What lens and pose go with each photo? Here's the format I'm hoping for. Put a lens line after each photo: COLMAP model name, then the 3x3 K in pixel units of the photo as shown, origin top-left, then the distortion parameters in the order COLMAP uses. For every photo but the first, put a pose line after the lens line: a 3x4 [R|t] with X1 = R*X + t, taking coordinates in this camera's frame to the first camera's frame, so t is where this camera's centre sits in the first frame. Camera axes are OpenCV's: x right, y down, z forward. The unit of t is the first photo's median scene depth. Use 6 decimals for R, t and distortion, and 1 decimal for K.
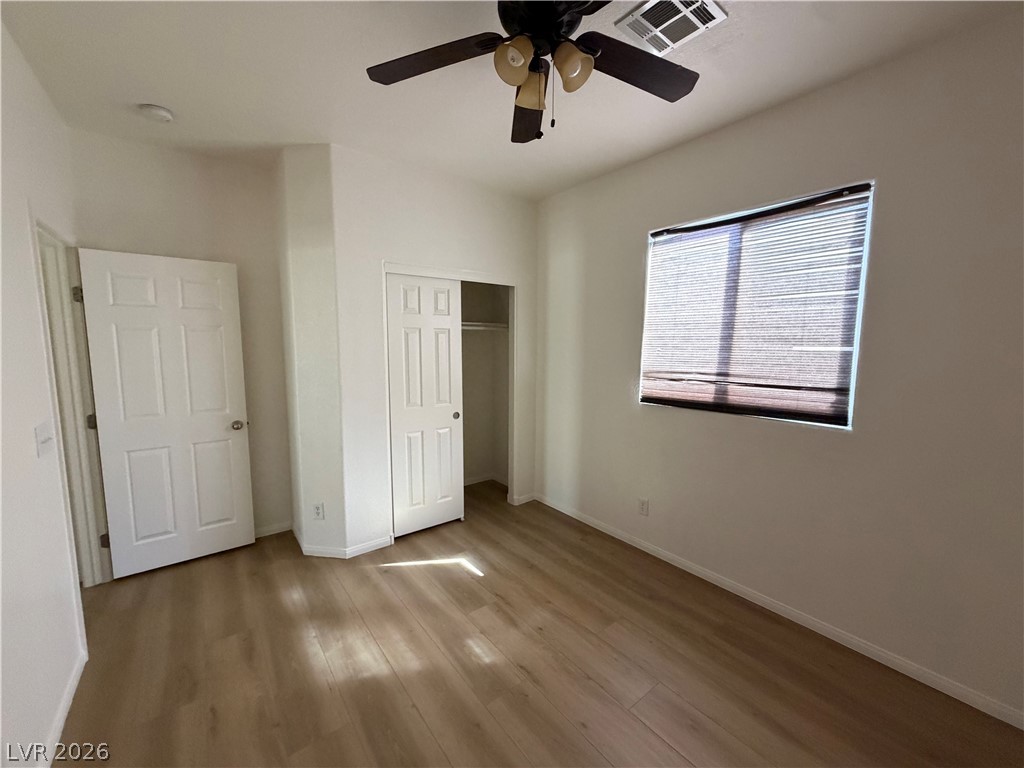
lens RADIAL K [[408.9, 0, 511.8], [0, 408.9, 385.4], [0, 0, 1]] dist [0.002523, -0.000475]
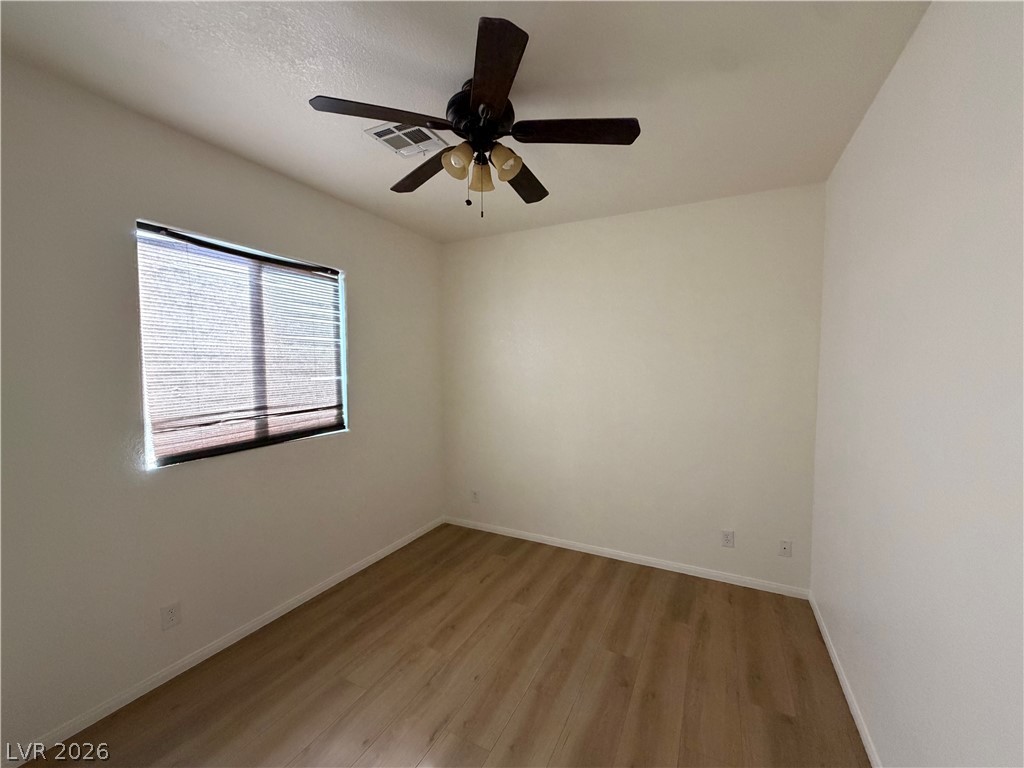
lens RADIAL K [[408.9, 0, 513.5], [0, 408.9, 387.3], [0, 0, 1]] dist [0.002523, -0.000475]
pose [[-0.430043, -0.054361, 0.901170, -0.676421], [0.099519, 0.989248, 0.107165, -0.129752], [-0.897306, 0.135769, -0.420010, 0.911095]]
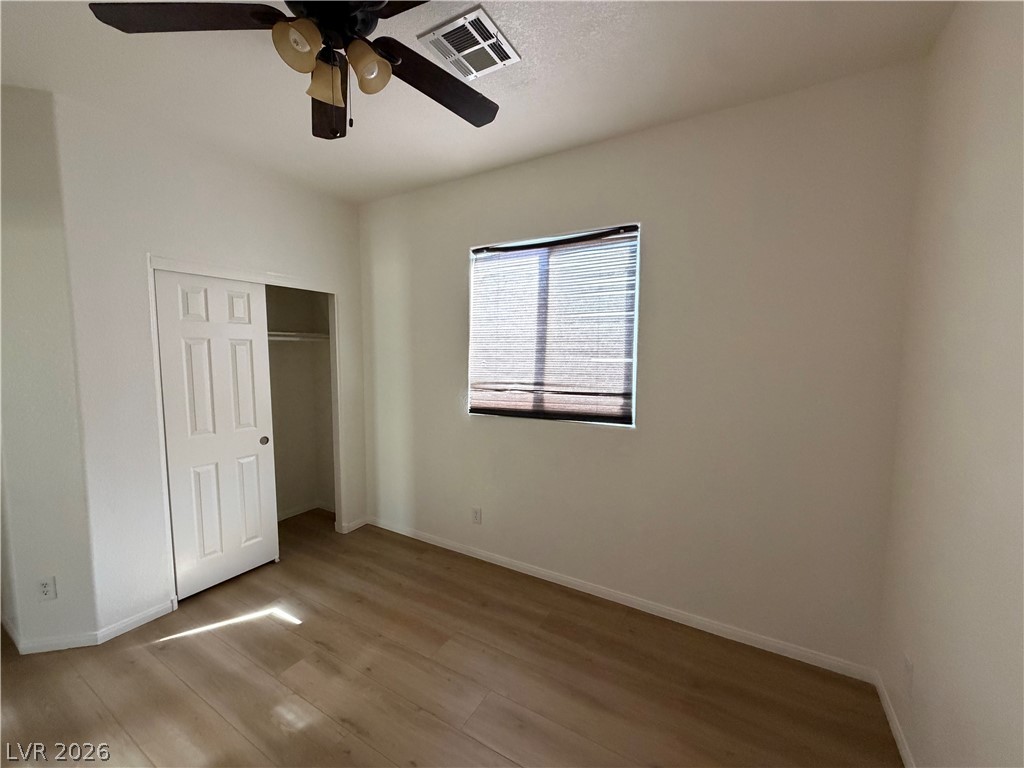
lens RADIAL K [[408.9, 0, 510.6], [0, 408.9, 385.5], [0, 0, 1]] dist [0.002523, -0.000475]
pose [[0.930043, -0.033045, 0.365963, 0.047556], [0.041864, 0.998992, -0.016184, -0.008850], [-0.365059, 0.030373, 0.930489, 0.012196]]
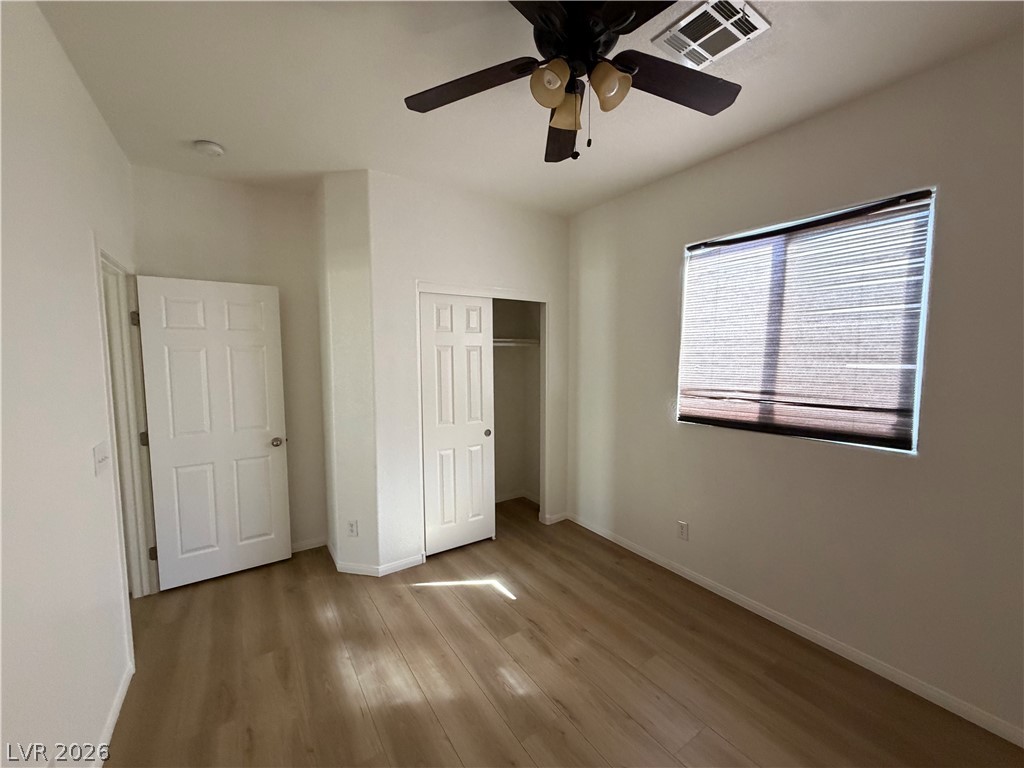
lens RADIAL K [[408.9, 0, 511.9], [0, 408.9, 385.5], [0, 0, 1]] dist [0.002523, -0.000475]
pose [[0.997617, -0.002377, -0.068949, -0.011629], [0.000321, 0.999555, -0.029820, -0.016618], [0.068990, 0.029727, 0.997174, 0.013046]]
